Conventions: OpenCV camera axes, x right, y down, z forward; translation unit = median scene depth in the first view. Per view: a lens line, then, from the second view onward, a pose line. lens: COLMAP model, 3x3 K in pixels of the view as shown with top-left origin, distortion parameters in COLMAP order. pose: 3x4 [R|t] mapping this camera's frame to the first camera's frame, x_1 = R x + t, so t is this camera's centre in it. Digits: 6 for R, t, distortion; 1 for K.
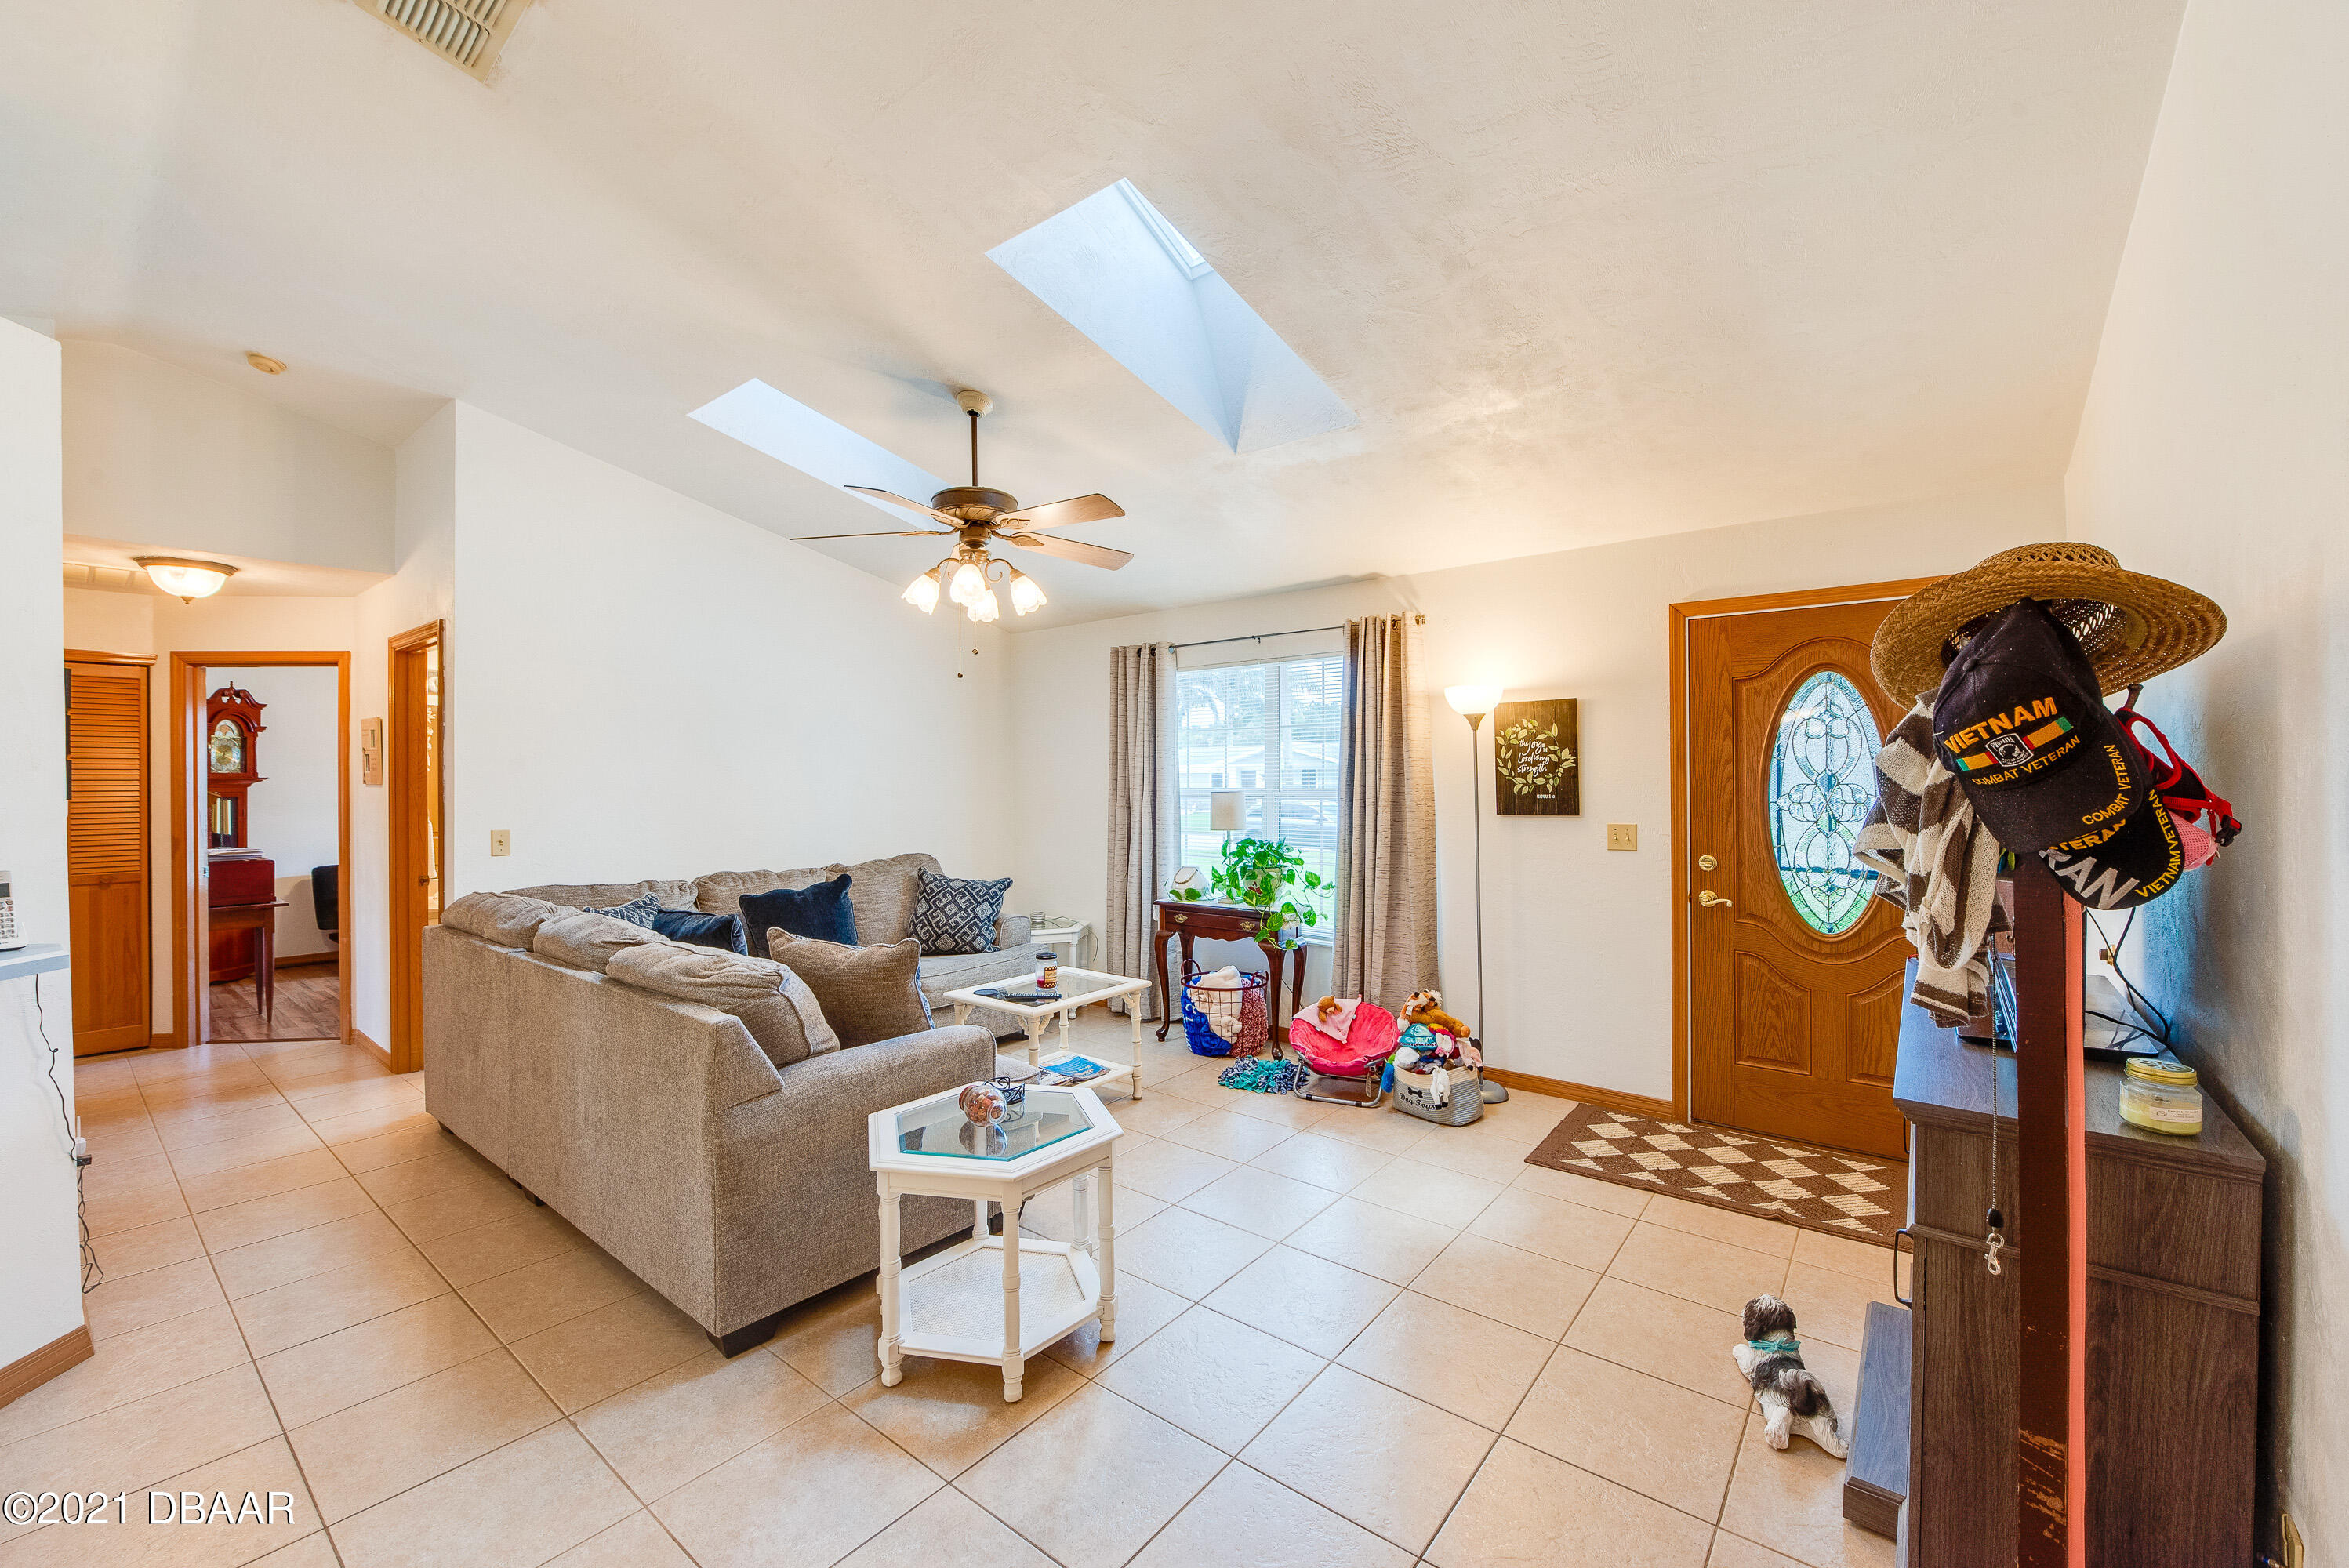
lens RADIAL K [[951.1, 0, 1167.1], [0, 951.1, 773.1], [0, 0, 1]] dist [-0.002217, -0.000452]
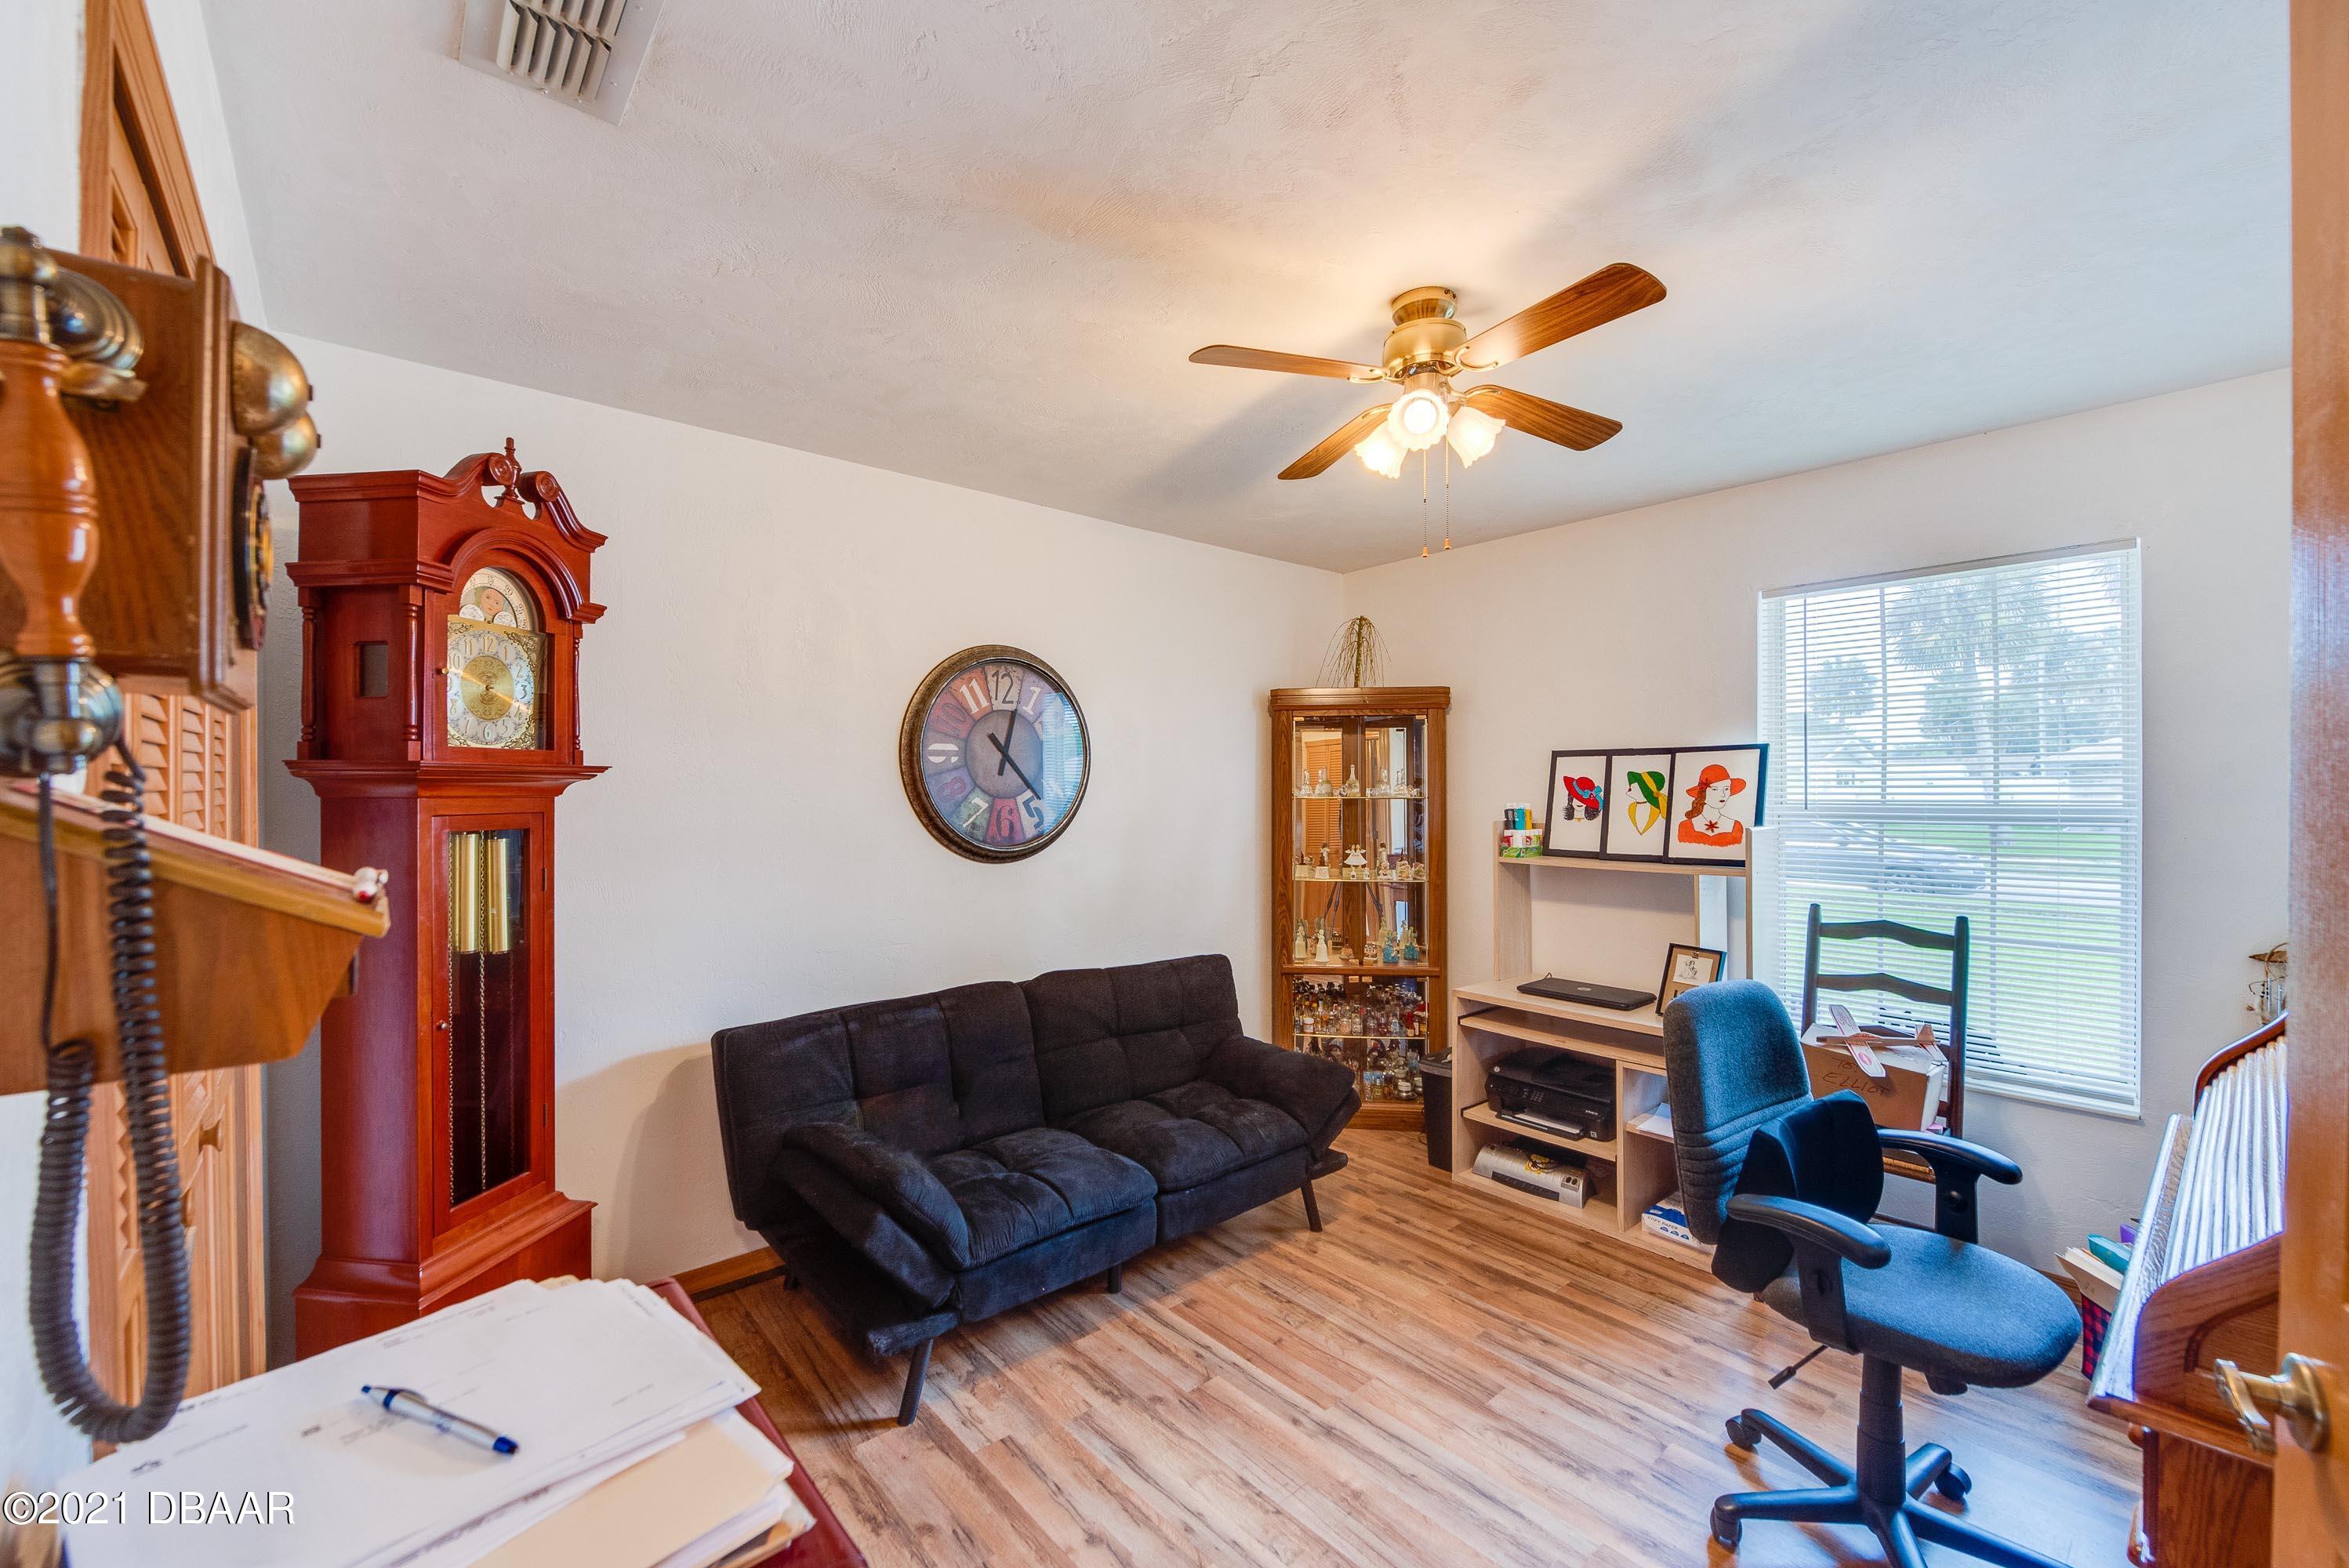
lens RADIAL K [[950.3, 0, 1174.5], [0, 950.3, 784.0], [0, 0, 1]] dist [-0.011422, -0.000501]
pose [[0.983637, 0.005303, -0.180081, -0.720214], [-0.004075, 0.999966, 0.007187, 0.007682], [0.180113, -0.006336, 0.983625, 0.738186]]
